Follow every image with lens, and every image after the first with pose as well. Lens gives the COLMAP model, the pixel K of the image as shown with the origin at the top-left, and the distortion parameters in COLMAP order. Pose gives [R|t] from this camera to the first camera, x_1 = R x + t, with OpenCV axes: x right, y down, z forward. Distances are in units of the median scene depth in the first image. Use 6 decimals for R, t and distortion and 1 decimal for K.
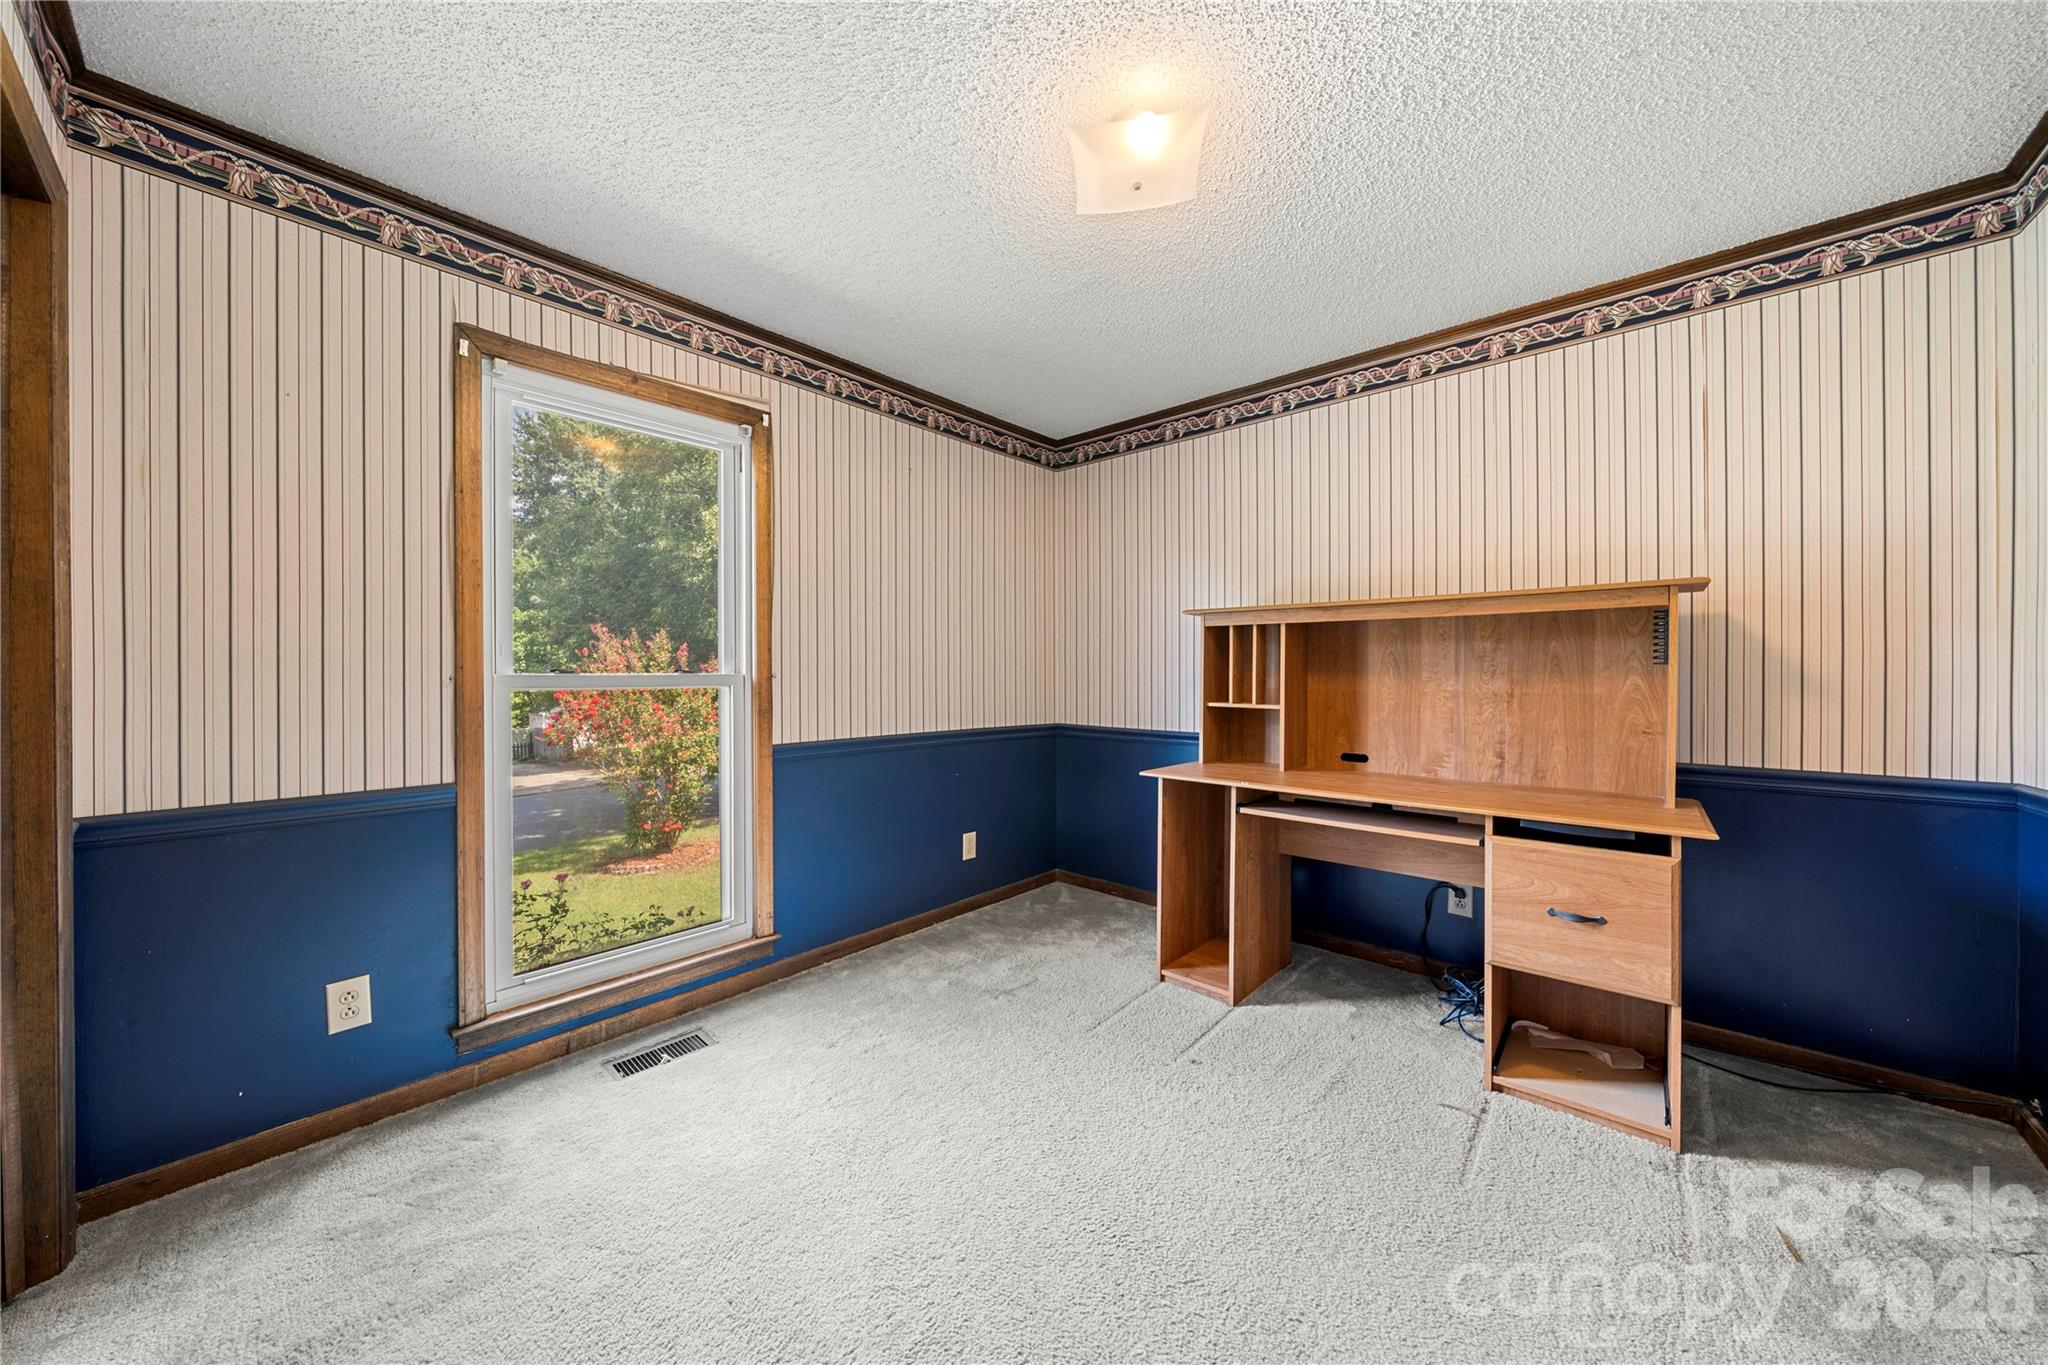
lens RADIAL K [[707.0, 0, 1020.8], [0, 707.0, 696.2], [0, 0, 1]] dist [-0.001272, -0.000178]
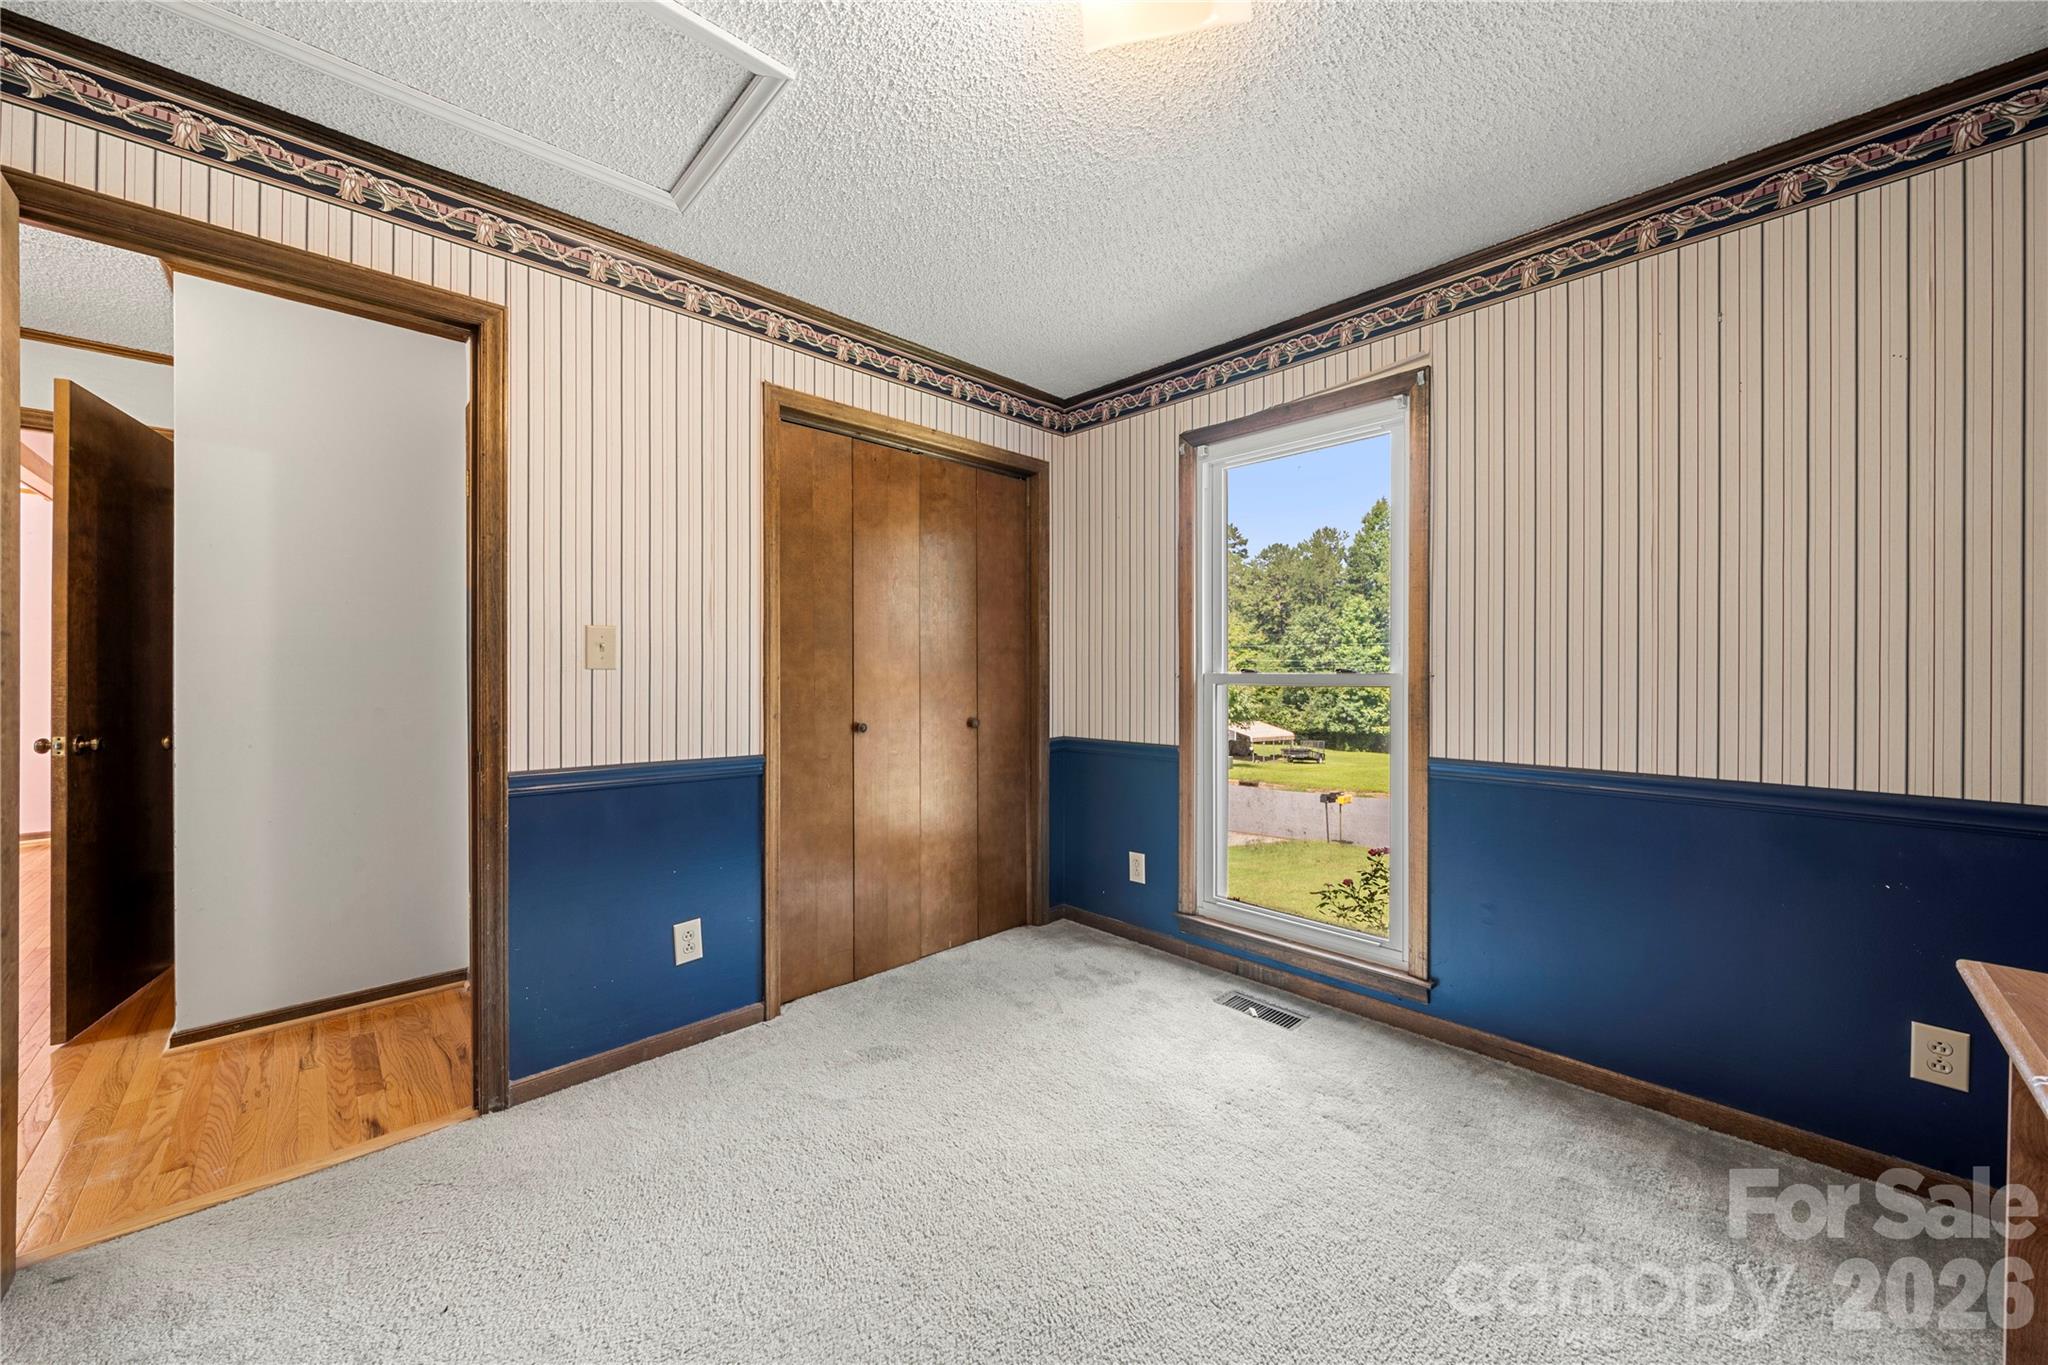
lens RADIAL K [[739.6, 0, 1019.3], [0, 739.6, 693.8], [0, 0, 1]] dist [-0.000893, -0.000011]
pose [[-0.075104, 0.040251, -0.996363, 0.660724], [-0.026248, 0.998759, 0.042327, -0.038423], [0.996830, 0.029332, -0.073954, 0.671578]]
